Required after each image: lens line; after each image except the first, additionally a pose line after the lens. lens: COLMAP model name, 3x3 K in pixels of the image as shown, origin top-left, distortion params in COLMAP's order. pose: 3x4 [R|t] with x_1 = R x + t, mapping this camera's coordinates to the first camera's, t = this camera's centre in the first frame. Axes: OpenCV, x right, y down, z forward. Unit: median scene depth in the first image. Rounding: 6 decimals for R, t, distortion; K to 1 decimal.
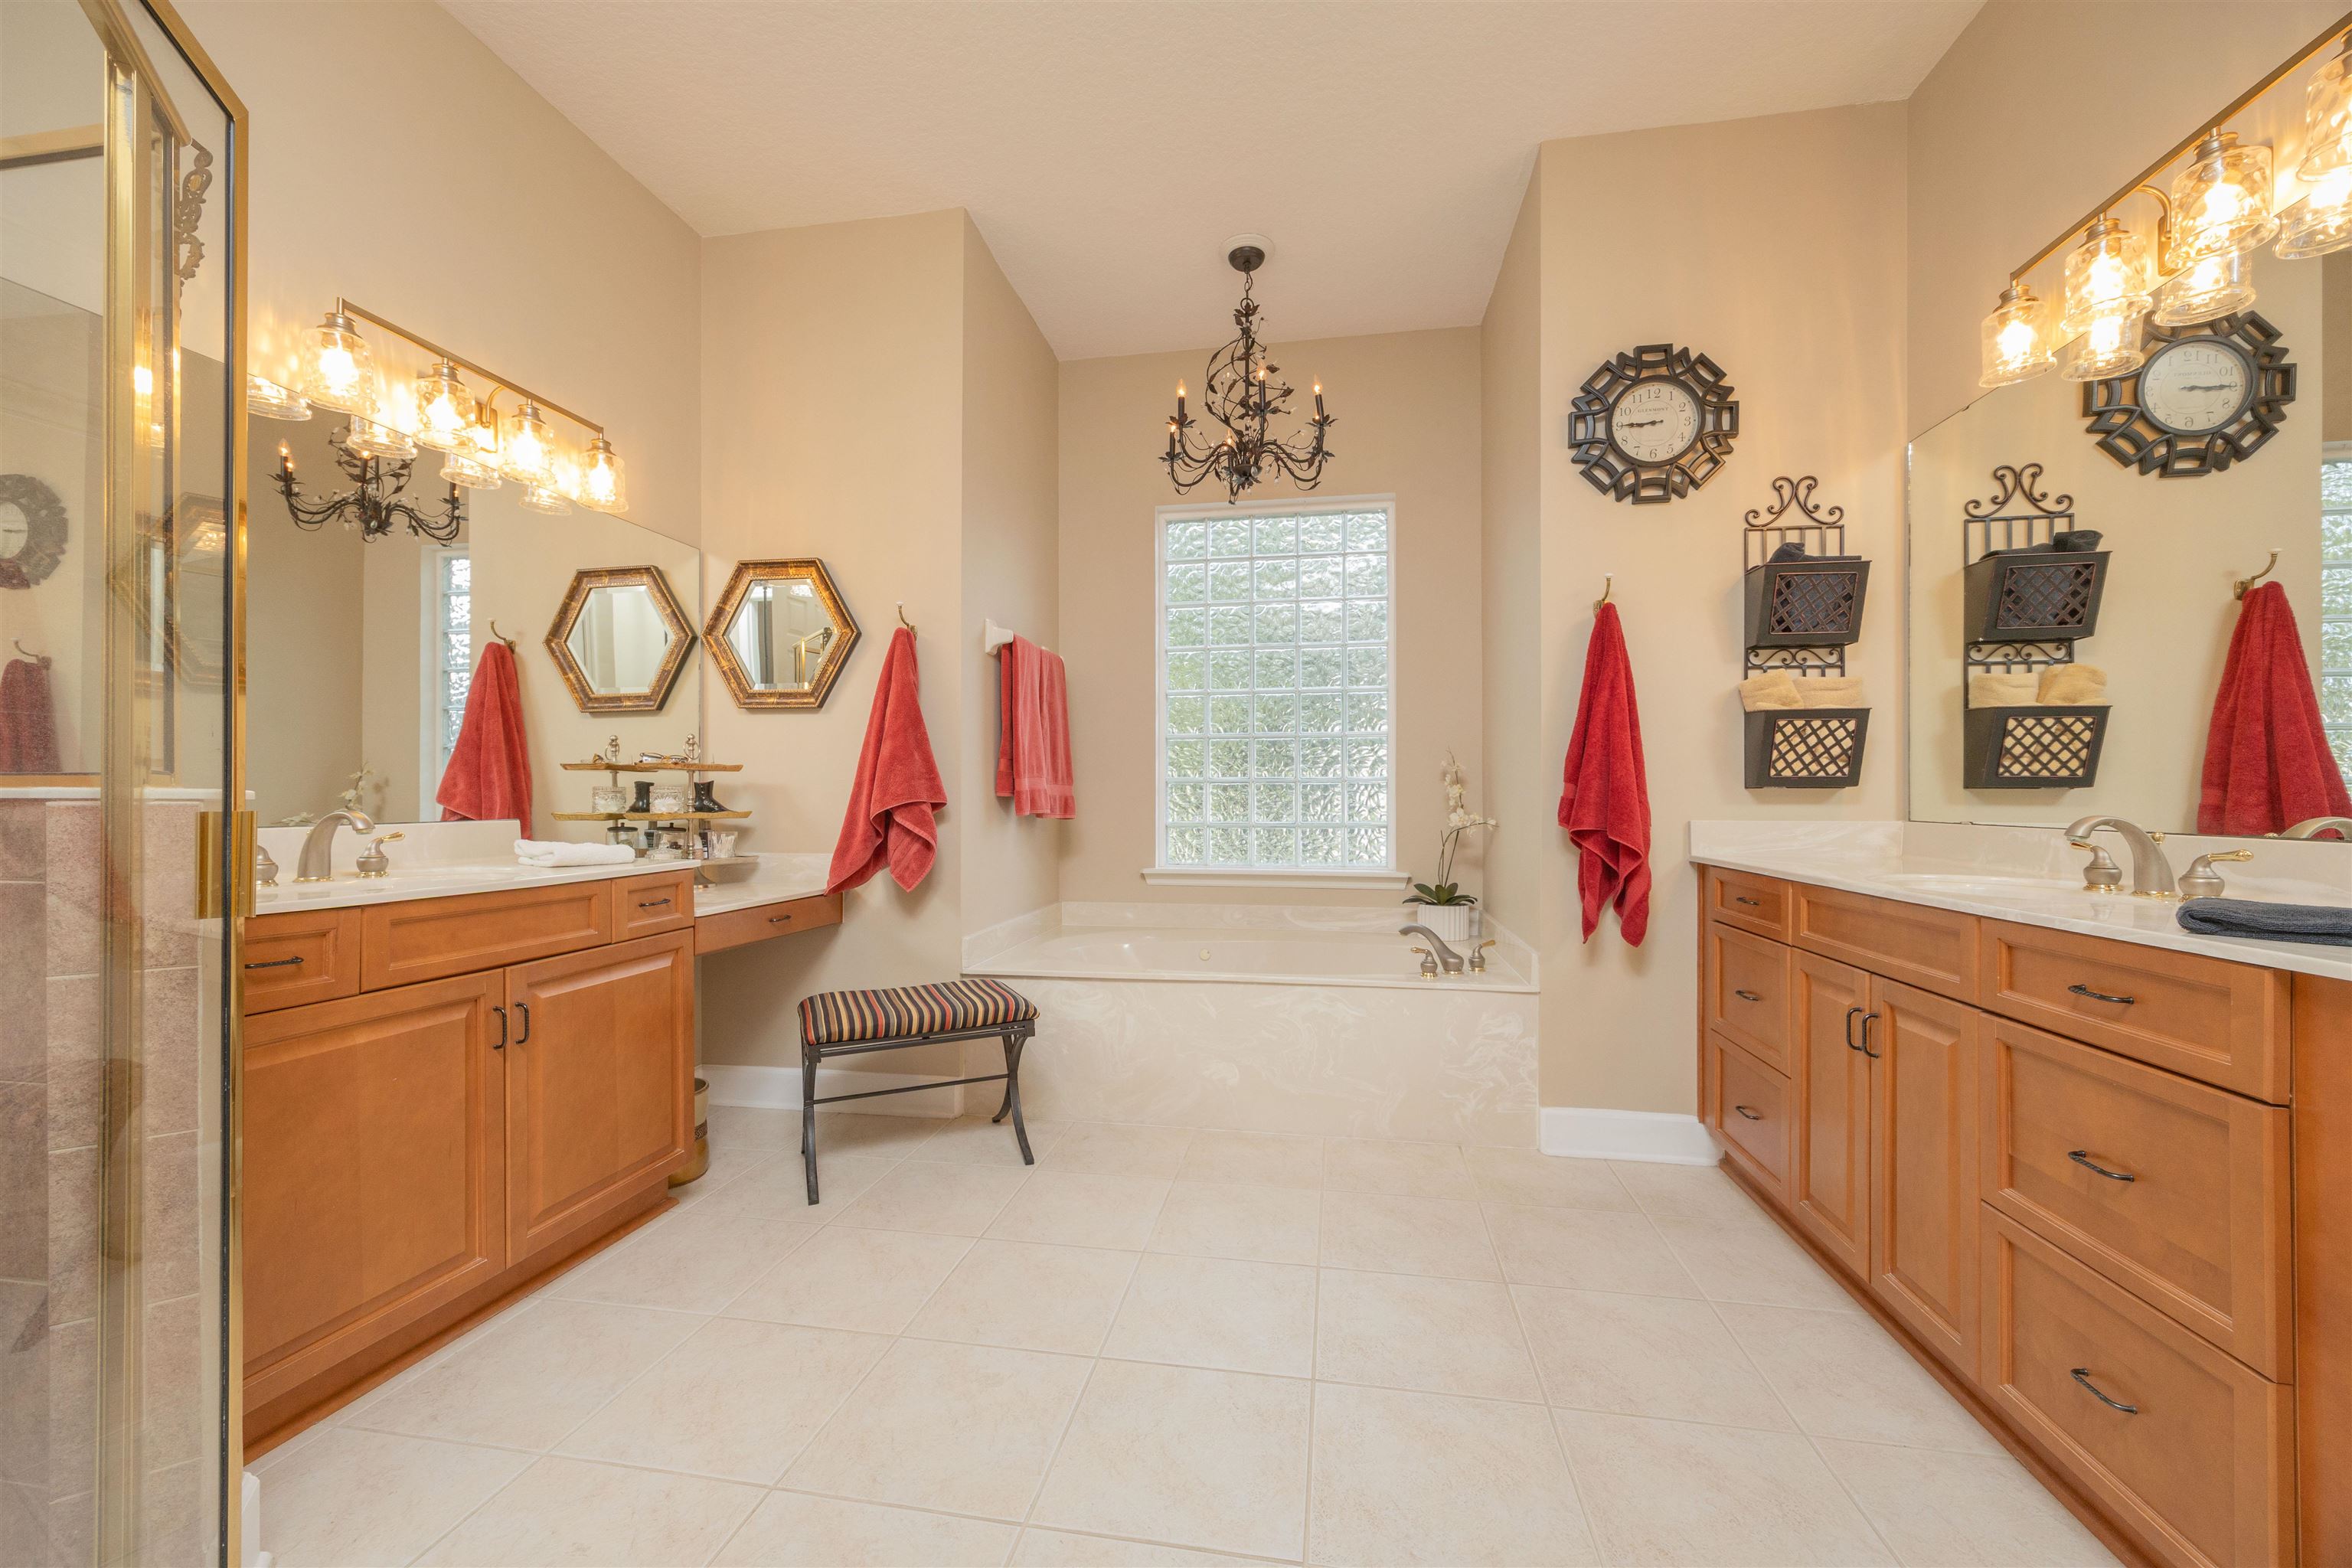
lens RADIAL K [[911.2, 0, 1180.6], [0, 911.2, 793.1], [0, 0, 1]] dist [-0.001672, 0.000071]
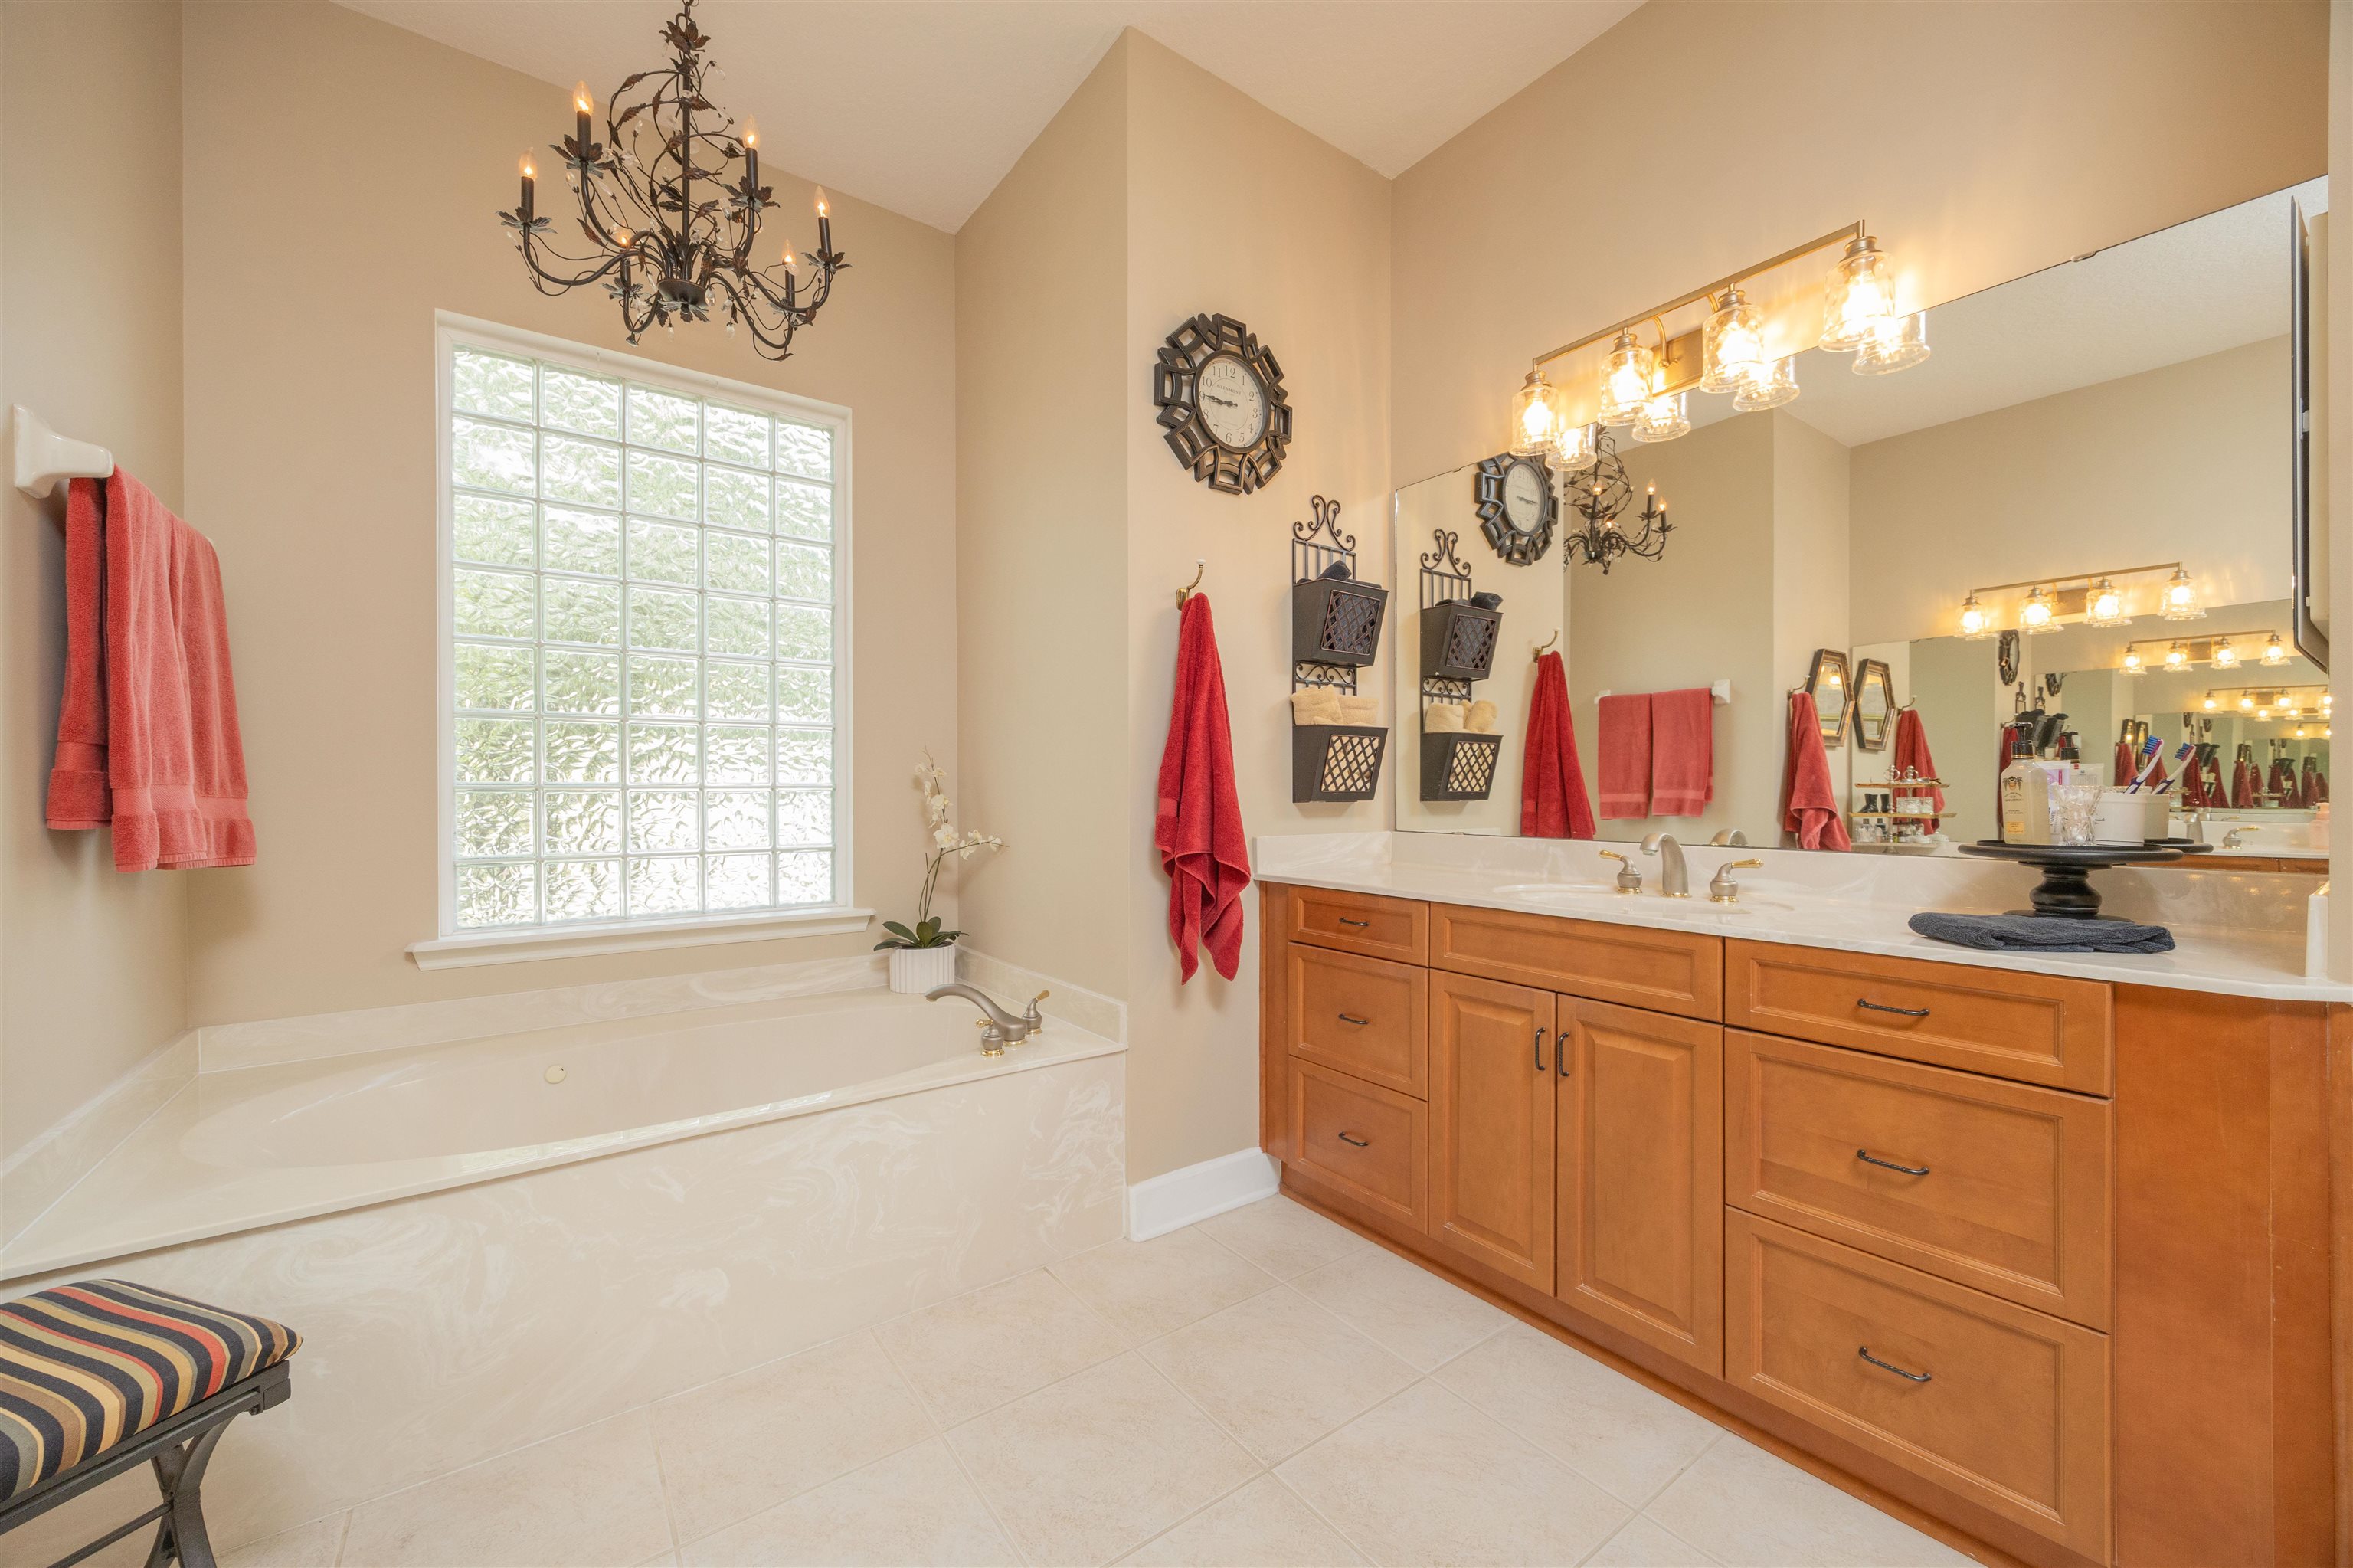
lens RADIAL K [[911.6, 0, 1181.1], [0, 911.6, 793.1], [0, 0, 1]] dist [-0.001672, 0.000071]
pose [[0.691464, -0.003464, 0.722403, -0.182895], [-0.000933, 0.999983, 0.005688, -0.021359], [-0.722410, -0.004607, 0.691449, 0.412310]]
